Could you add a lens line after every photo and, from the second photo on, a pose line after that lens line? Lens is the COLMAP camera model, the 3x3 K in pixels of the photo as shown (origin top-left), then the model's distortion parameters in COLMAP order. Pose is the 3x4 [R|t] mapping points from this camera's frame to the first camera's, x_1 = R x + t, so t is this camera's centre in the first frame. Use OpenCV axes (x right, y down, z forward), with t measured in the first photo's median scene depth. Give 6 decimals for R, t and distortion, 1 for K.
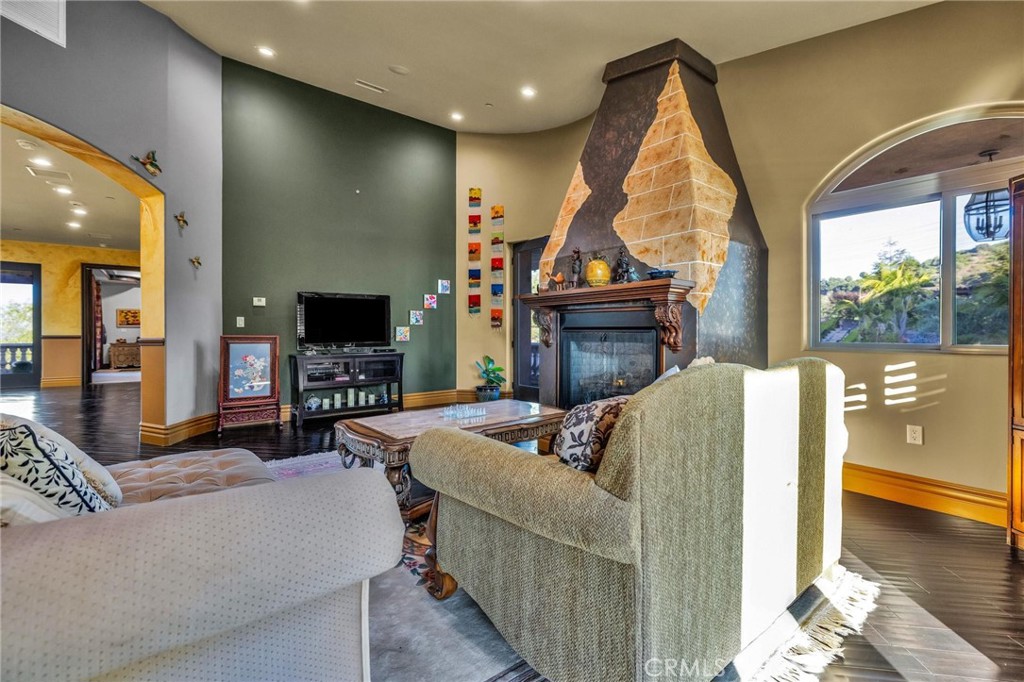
lens RADIAL K [[438.0, 0, 510.1], [0, 438.0, 330.1], [0, 0, 1]] dist [0.001614, -0.000339]
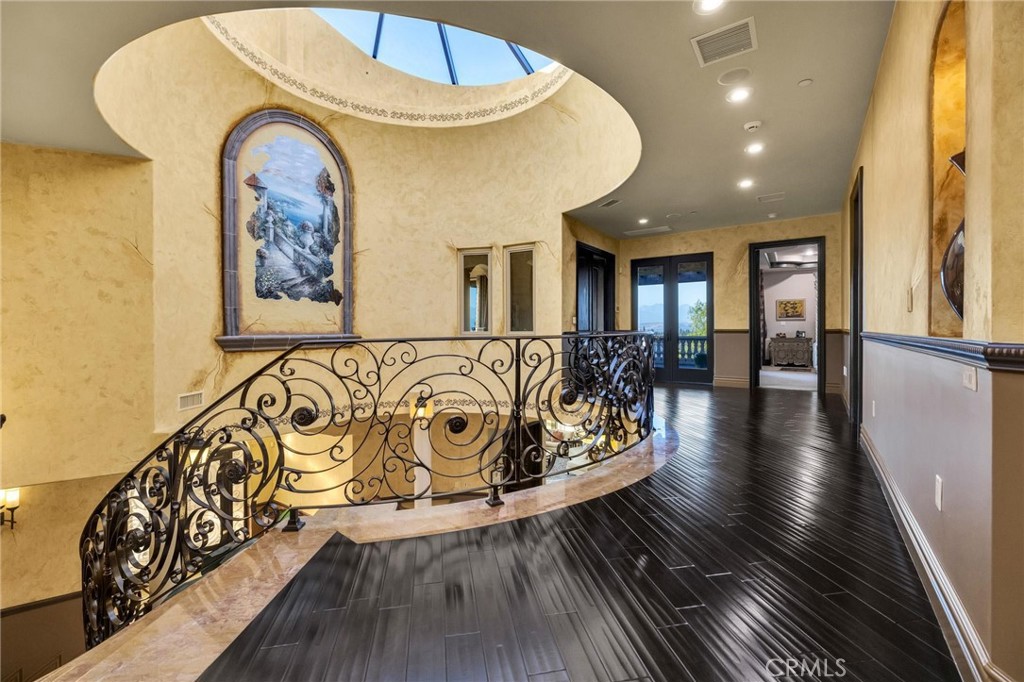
lens RADIAL K [[438.0, 0, 510.1], [0, 438.0, 333.7], [0, 0, 1]] dist [0.001614, -0.000339]
pose [[0.309171, 0.011901, -0.950932, -0.287064], [0.009852, 0.999828, 0.015716, 0.002659], [0.950956, -0.014227, 0.309000, 0.271809]]
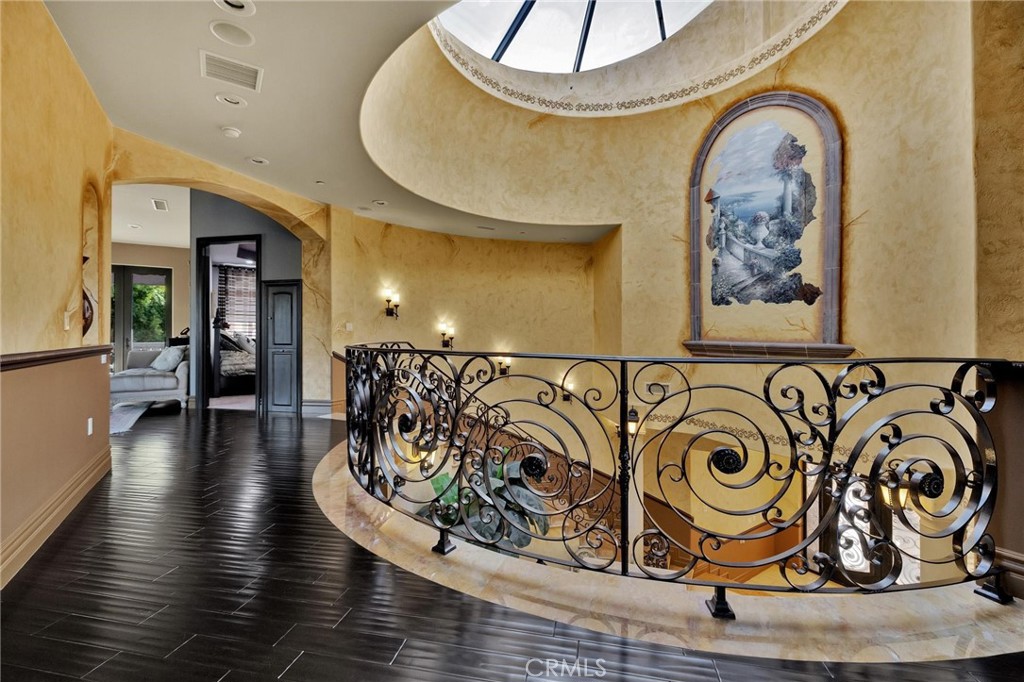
lens RADIAL K [[438.0, 0, 515.7], [0, 438.0, 330.2], [0, 0, 1]] dist [0.001614, -0.000339]
pose [[-0.997577, -0.000473, 0.069566, -0.743320], [-0.001098, 0.999959, -0.008937, 0.001074], [-0.069559, -0.008992, -0.997537, 0.792746]]
